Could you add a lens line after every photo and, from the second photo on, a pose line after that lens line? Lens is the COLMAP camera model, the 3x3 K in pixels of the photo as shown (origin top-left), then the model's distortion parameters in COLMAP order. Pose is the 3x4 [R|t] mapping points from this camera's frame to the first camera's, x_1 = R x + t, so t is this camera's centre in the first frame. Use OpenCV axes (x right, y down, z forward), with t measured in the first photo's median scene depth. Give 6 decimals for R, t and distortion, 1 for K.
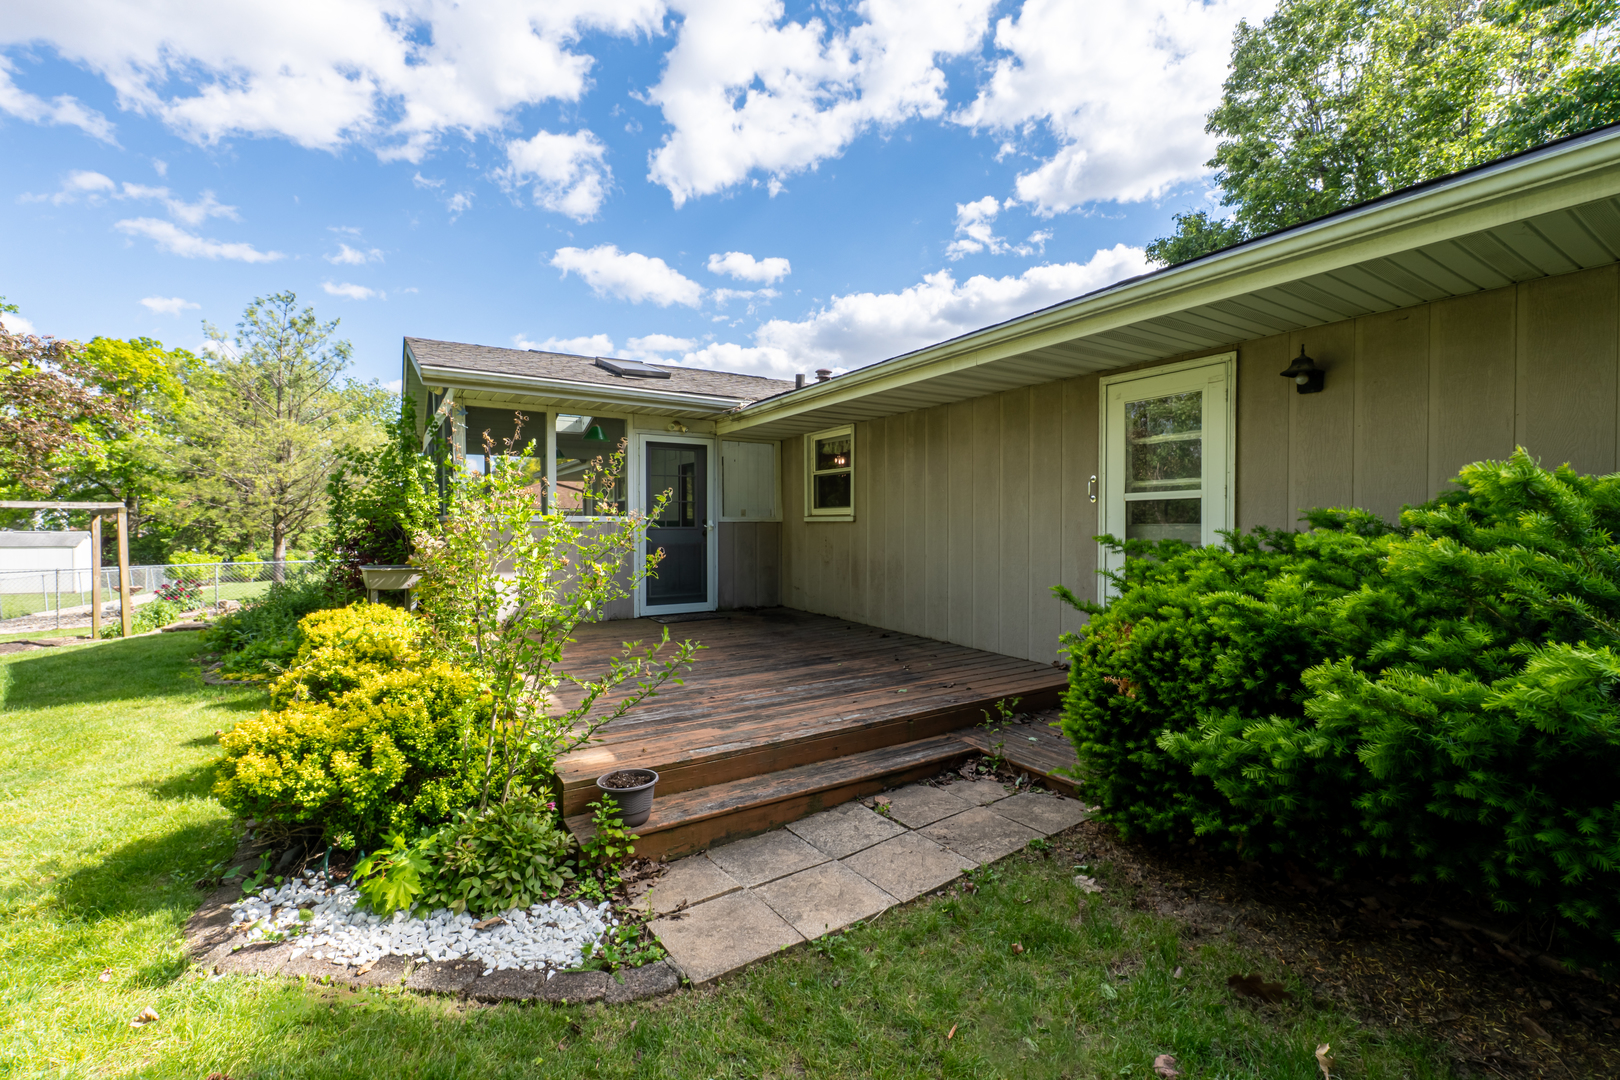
lens RADIAL K [[678.4, 0, 808.7], [0, 678.4, 536.3], [0, 0, 1]] dist [-0.004276, -0.000314]
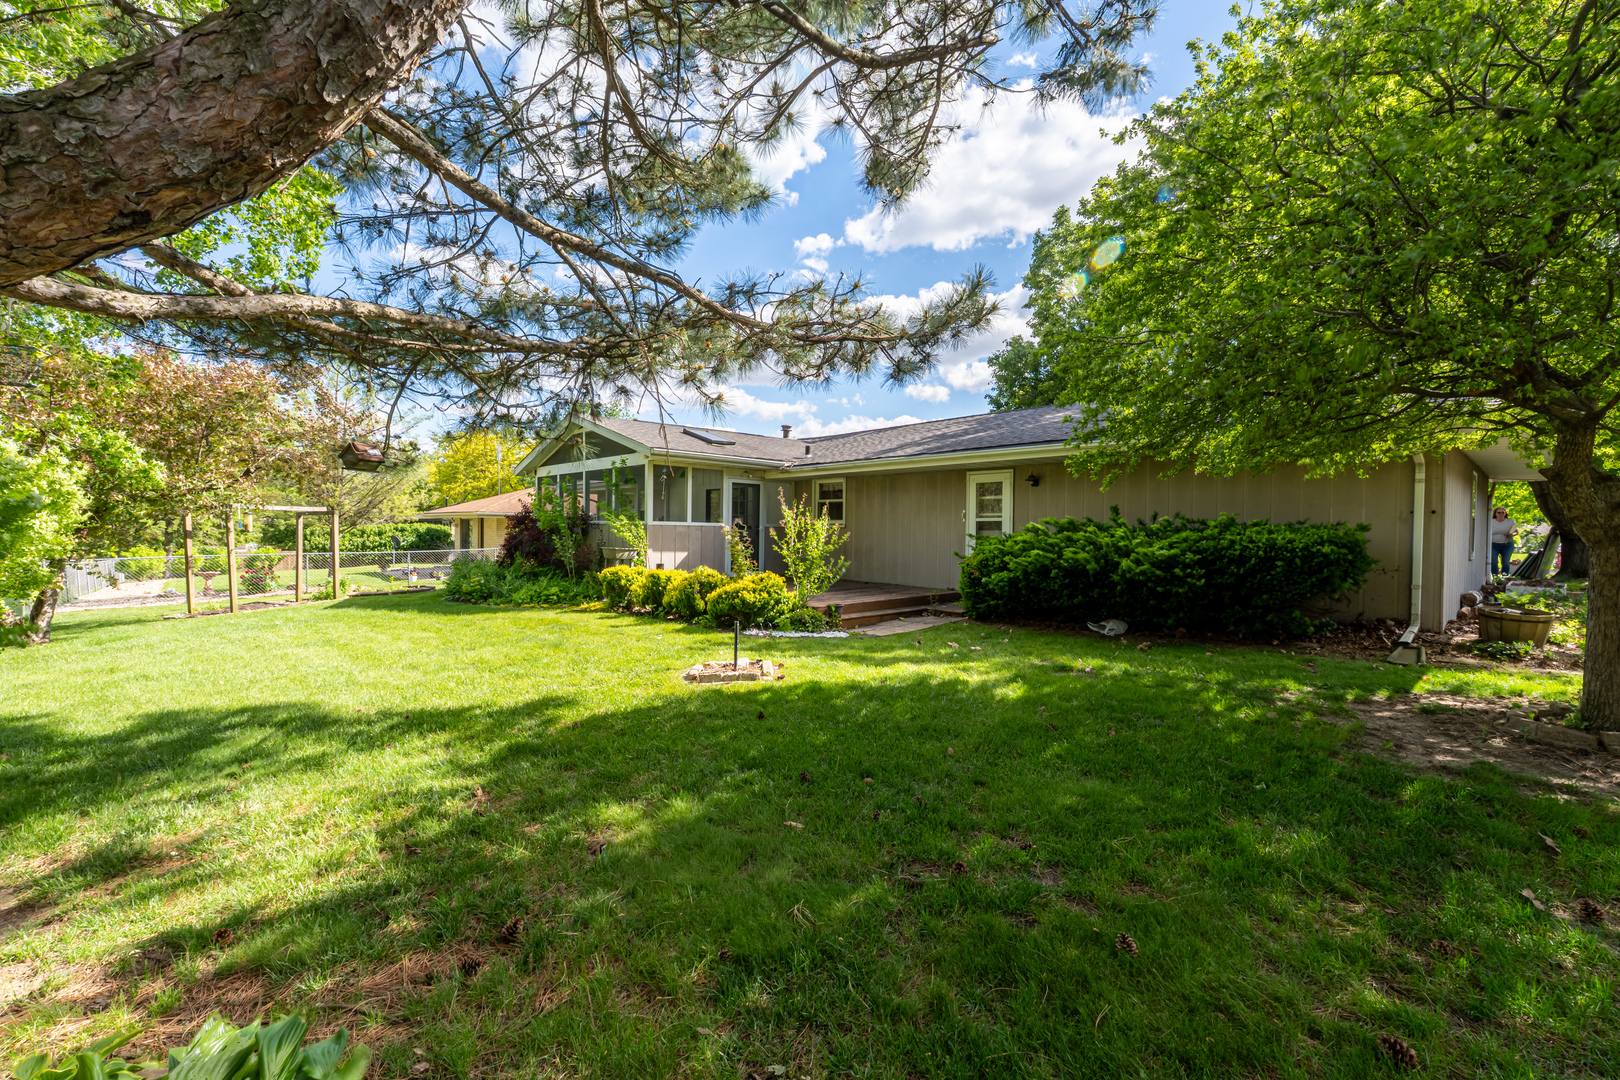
lens RADIAL K [[678.4, 0, 808.7], [0, 678.4, 536.3], [0, 0, 1]] dist [-0.004276, -0.000314]
pose [[0.980131, 0.010408, 0.198077, -0.598854], [-0.009131, 0.999931, -0.007363, 0.027165], [-0.198140, 0.005409, 0.980159, -1.266202]]
